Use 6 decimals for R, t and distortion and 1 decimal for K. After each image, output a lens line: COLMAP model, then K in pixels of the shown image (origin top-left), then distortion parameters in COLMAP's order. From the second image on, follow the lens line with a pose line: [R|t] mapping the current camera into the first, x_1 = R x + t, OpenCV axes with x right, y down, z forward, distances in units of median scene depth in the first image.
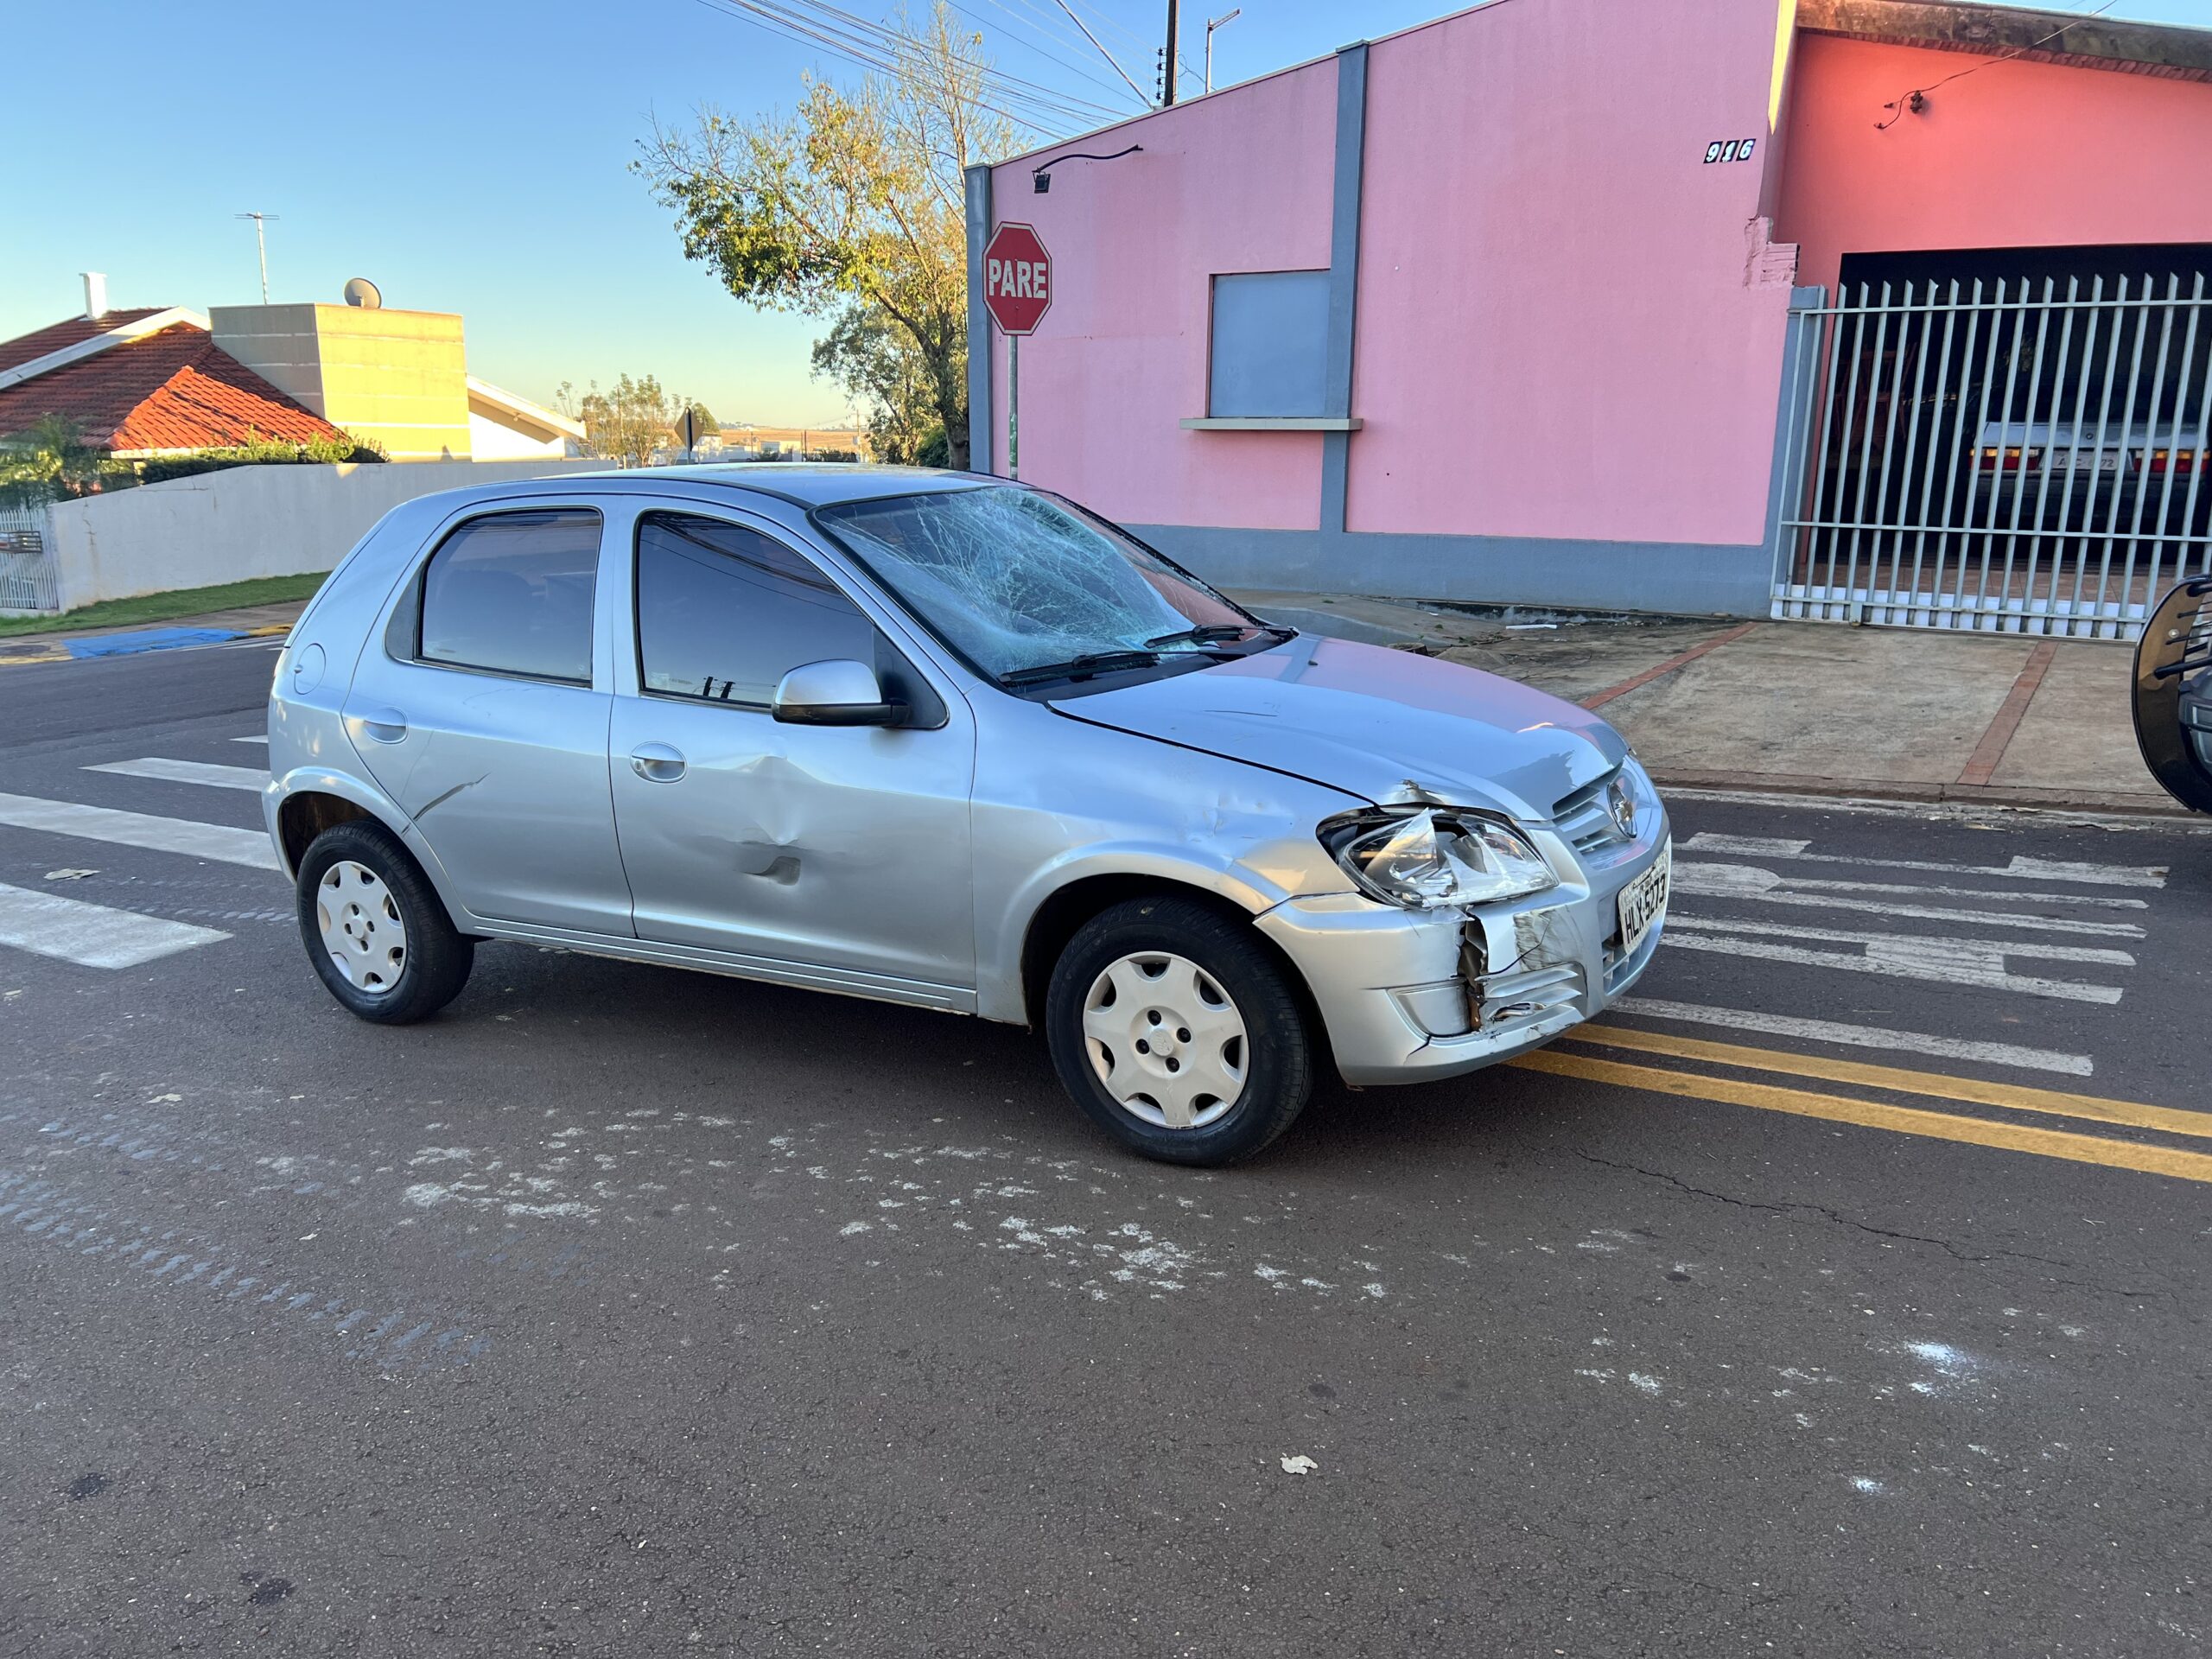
lens RADIAL K [[1663.7, 0, 1106.0], [0, 1663.7, 829.5], [0, 0, 1]] dist [0.062447, -0.074606]
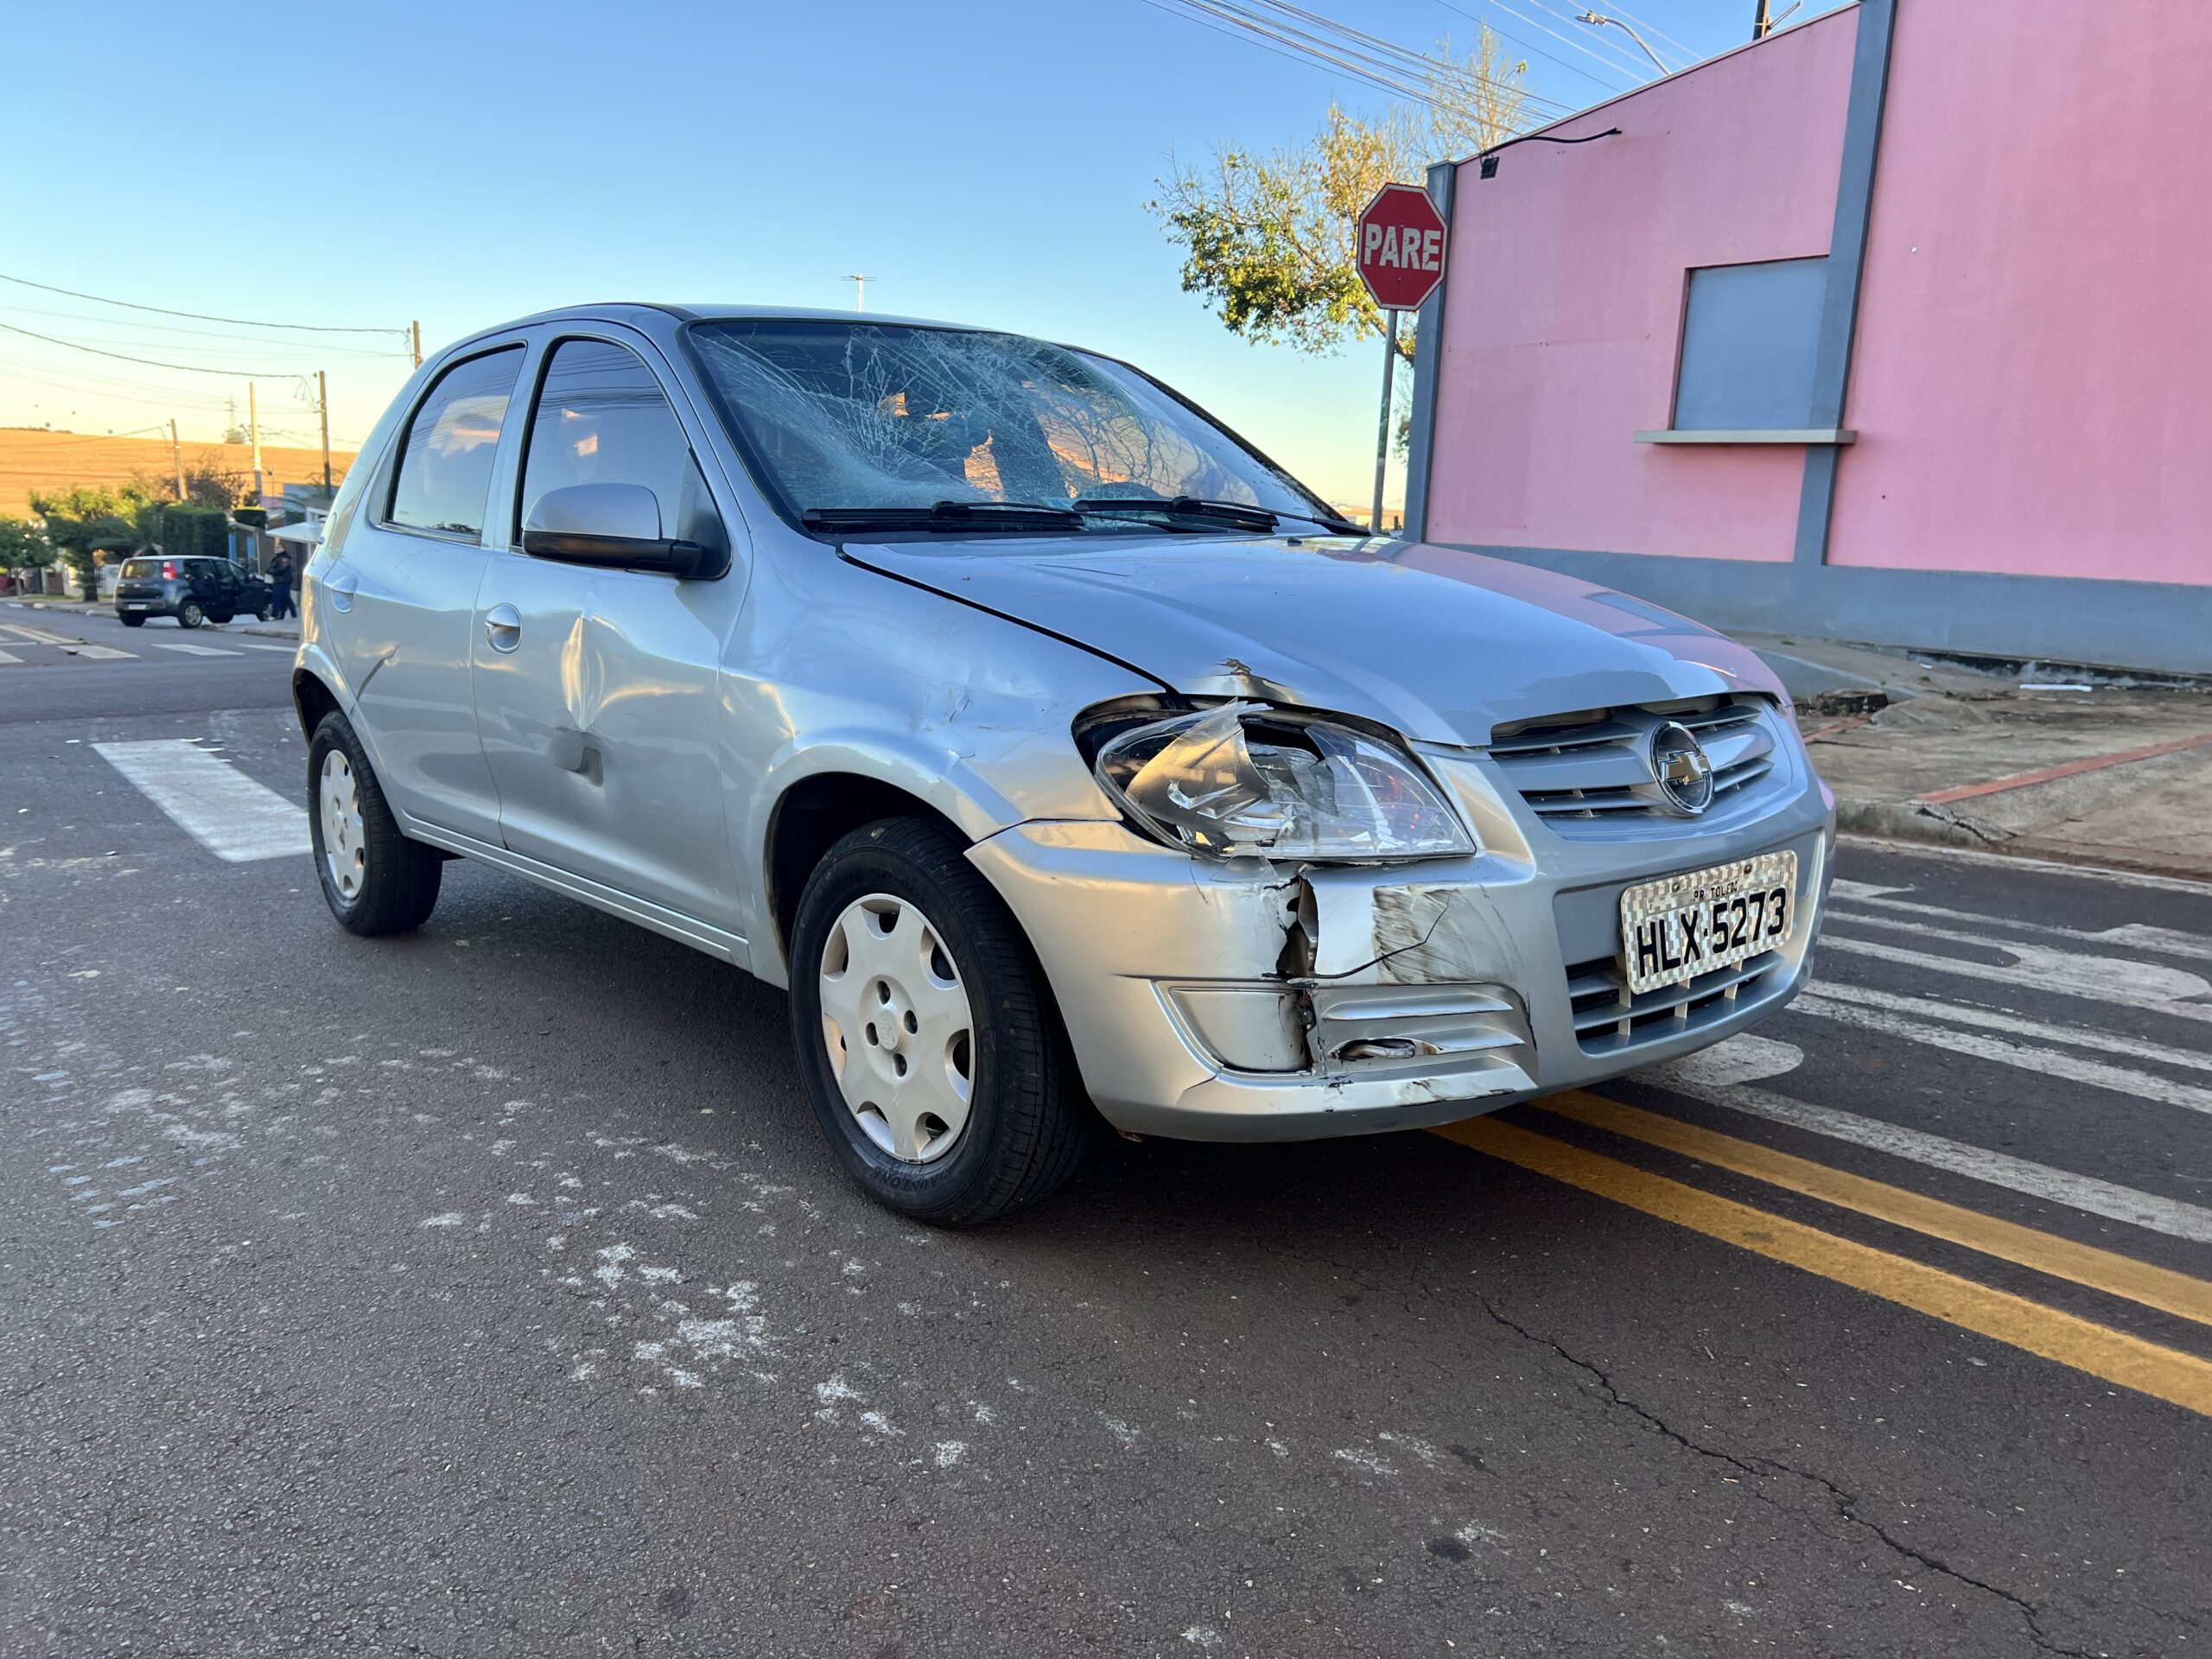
lens RADIAL K [[1670.2, 0, 1101.1], [0, 1670.2, 803.7], [0, 0, 1]] dist [0.049884, -0.054565]
pose [[0.939905, 0.090875, -0.329121, 0.253655], [-0.110786, 0.992947, -0.042216, 0.041855], [0.322964, 0.076141, 0.943343, 0.282815]]
